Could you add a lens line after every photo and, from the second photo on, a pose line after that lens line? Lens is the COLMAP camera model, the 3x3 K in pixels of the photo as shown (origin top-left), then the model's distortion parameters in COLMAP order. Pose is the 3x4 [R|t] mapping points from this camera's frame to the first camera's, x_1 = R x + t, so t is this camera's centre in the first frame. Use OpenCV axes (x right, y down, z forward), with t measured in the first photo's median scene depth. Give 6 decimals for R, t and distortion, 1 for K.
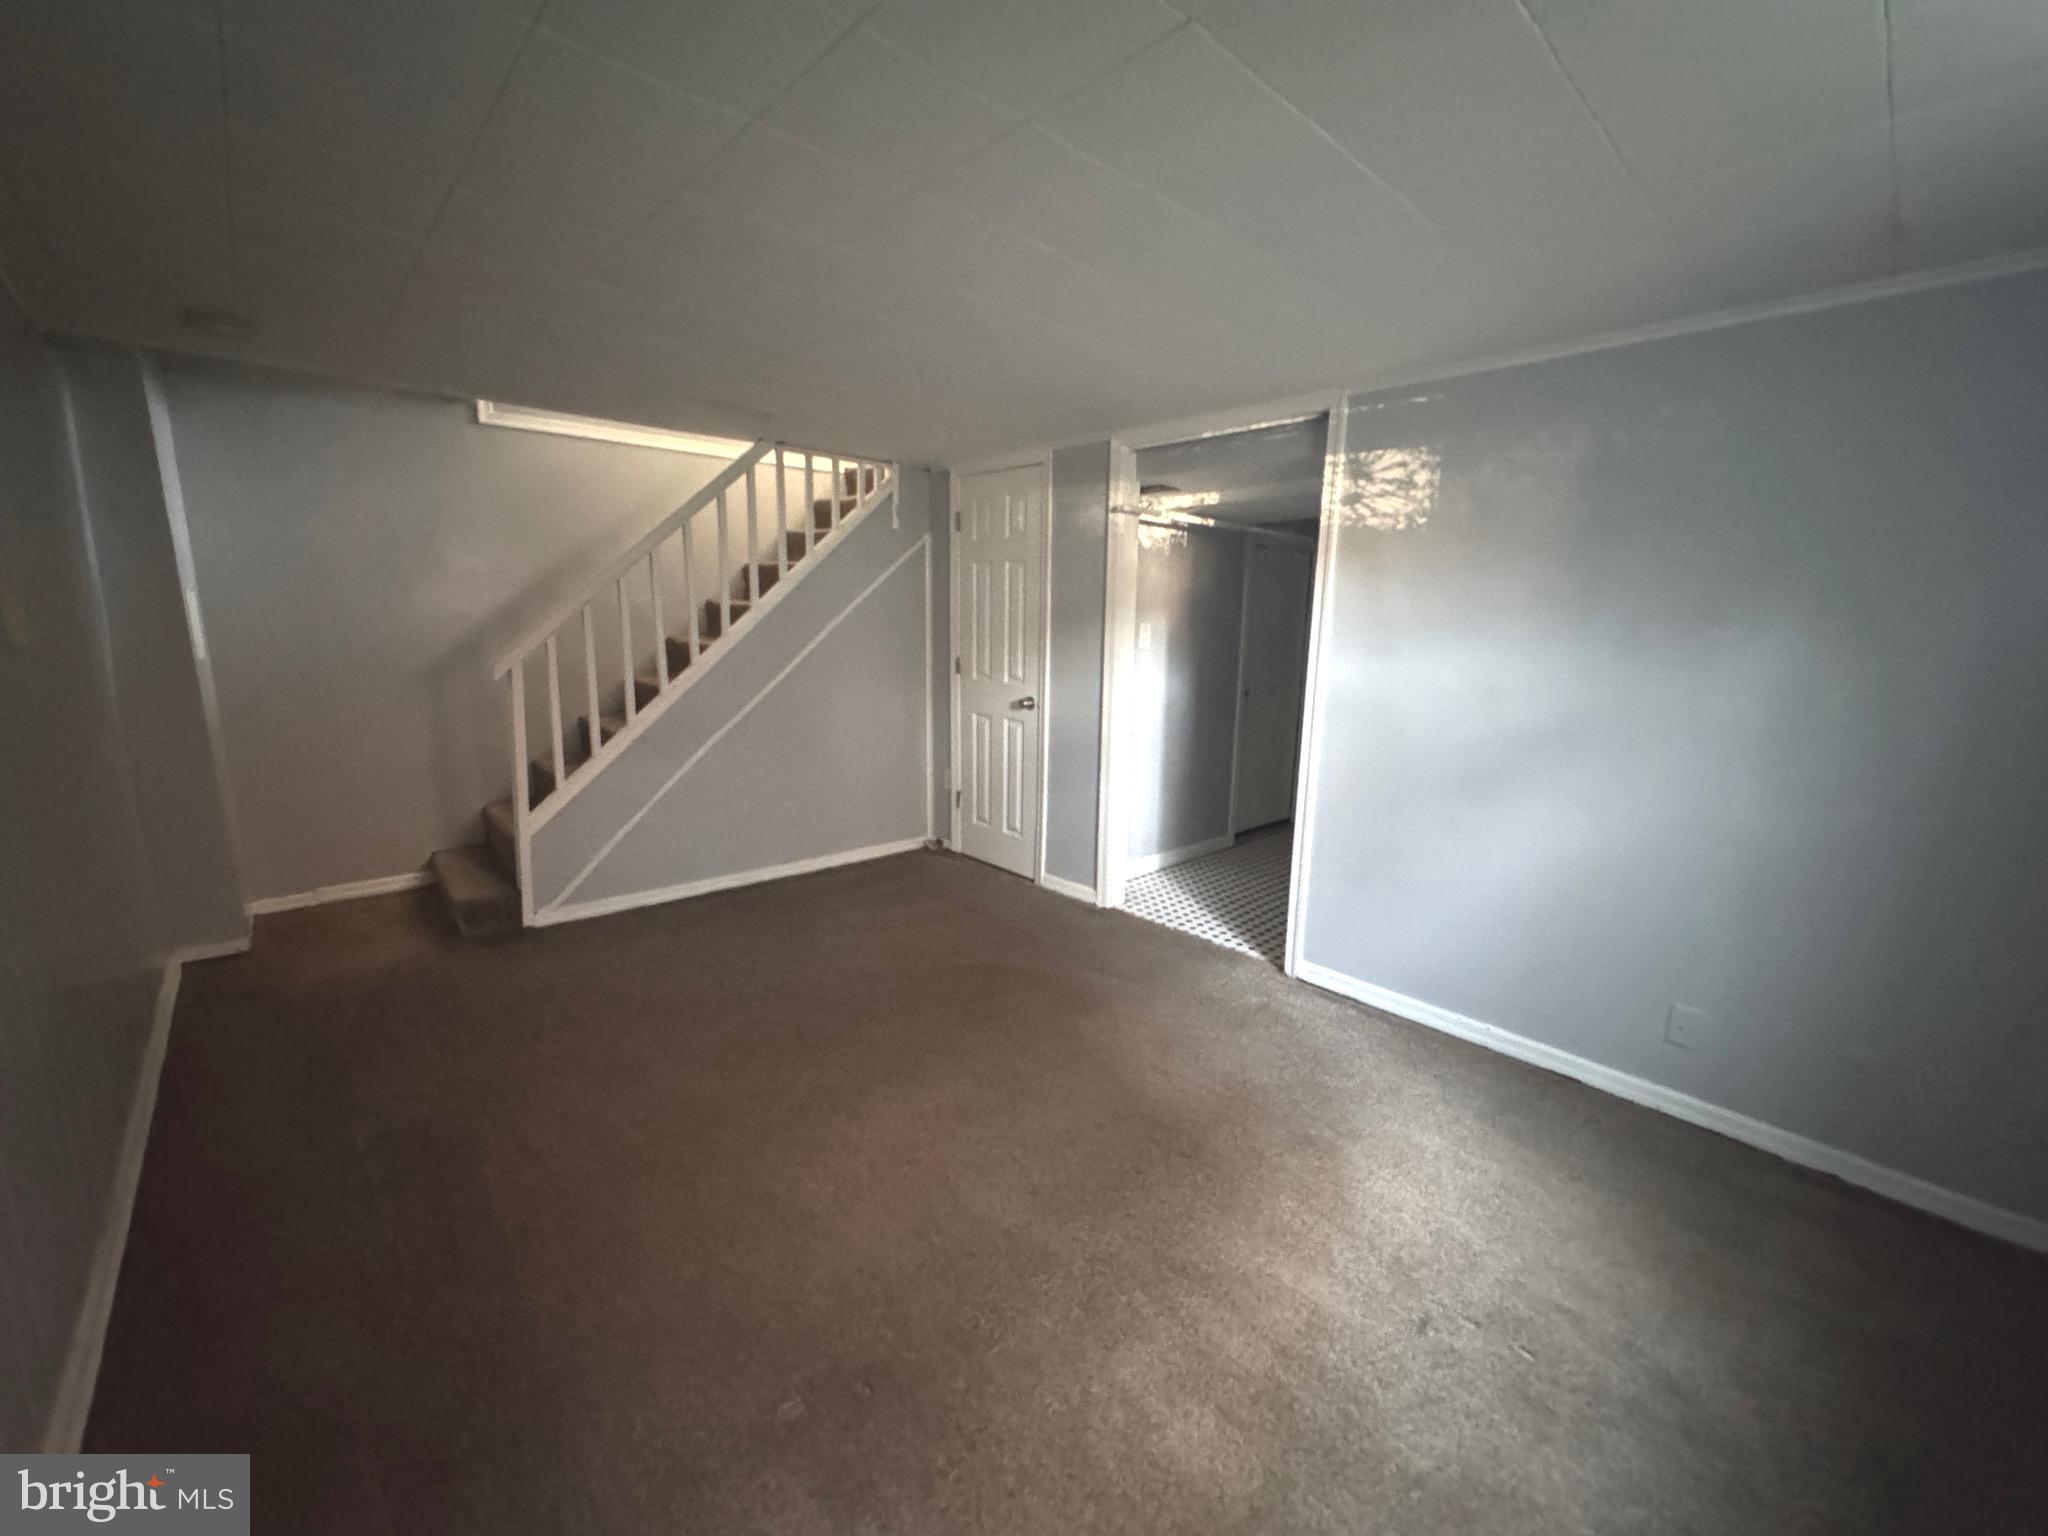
lens RADIAL K [[812.1, 0, 1021.0], [0, 812.1, 761.0], [0, 0, 1]] dist [-0.000937, -0.000113]
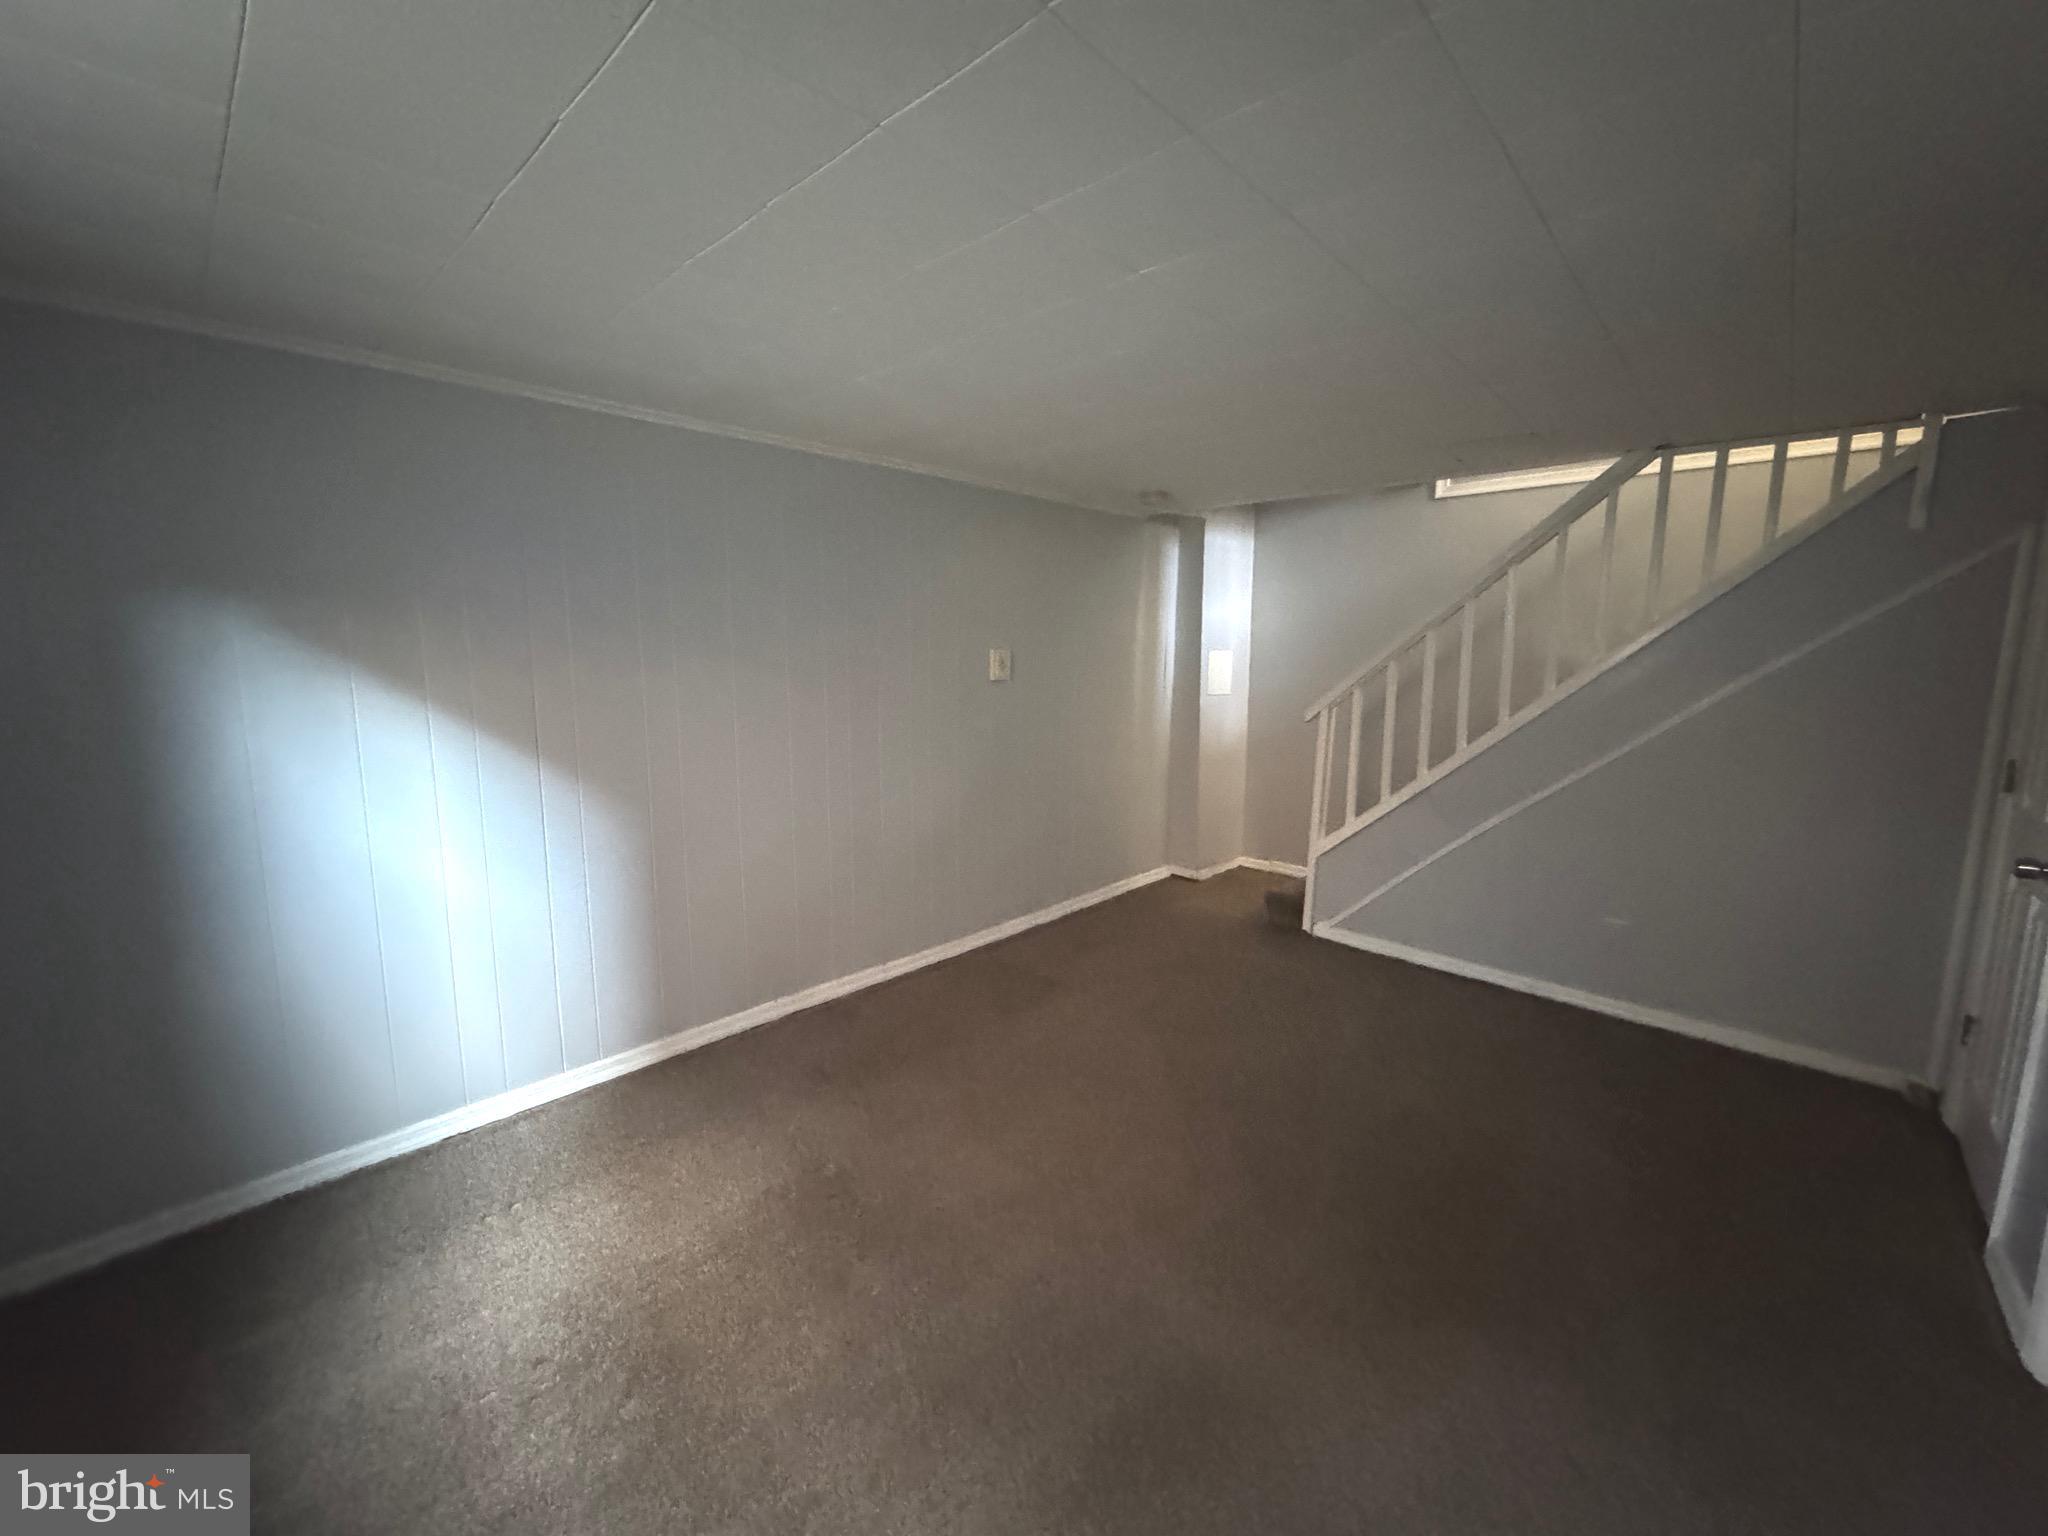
lens RADIAL K [[812.1, 0, 1021.0], [0, 812.1, 761.0], [0, 0, 1]] dist [-0.000937, -0.000113]
pose [[0.071042, 0.122117, -0.989970, 0.447397], [-0.185892, 0.976711, 0.107142, -0.077190], [0.979999, 0.176416, 0.092088, 0.402297]]
